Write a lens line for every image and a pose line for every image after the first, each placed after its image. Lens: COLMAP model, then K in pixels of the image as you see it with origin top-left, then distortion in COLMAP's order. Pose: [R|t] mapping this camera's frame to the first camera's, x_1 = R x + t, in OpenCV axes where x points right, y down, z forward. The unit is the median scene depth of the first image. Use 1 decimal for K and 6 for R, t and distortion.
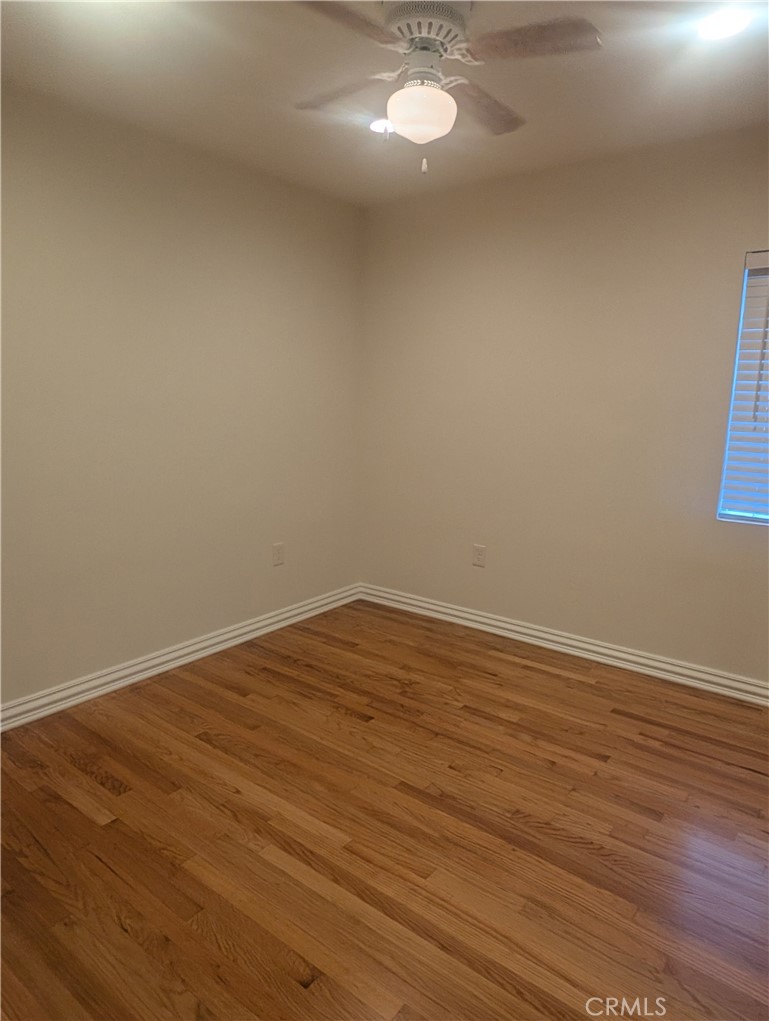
lens RADIAL K [[648.4, 0, 378.1], [0, 648.4, 510.7], [0, 0, 1]] dist [0.020368, -0.006364]
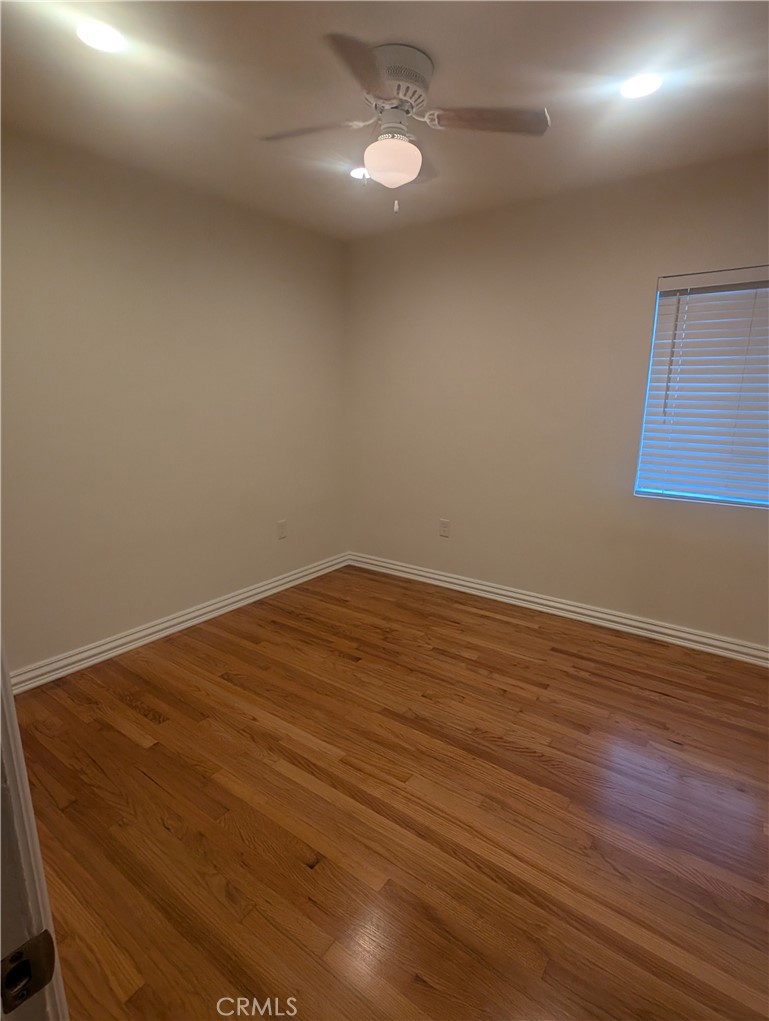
lens RADIAL K [[648.4, 0, 390.3], [0, 648.4, 509.8], [0, 0, 1]] dist [0.020368, -0.006364]
pose [[0.999755, -0.017080, 0.014068, 0.035439], [0.016485, 0.999009, 0.041353, -0.018499], [-0.014760, -0.041111, 0.999046, -0.237677]]
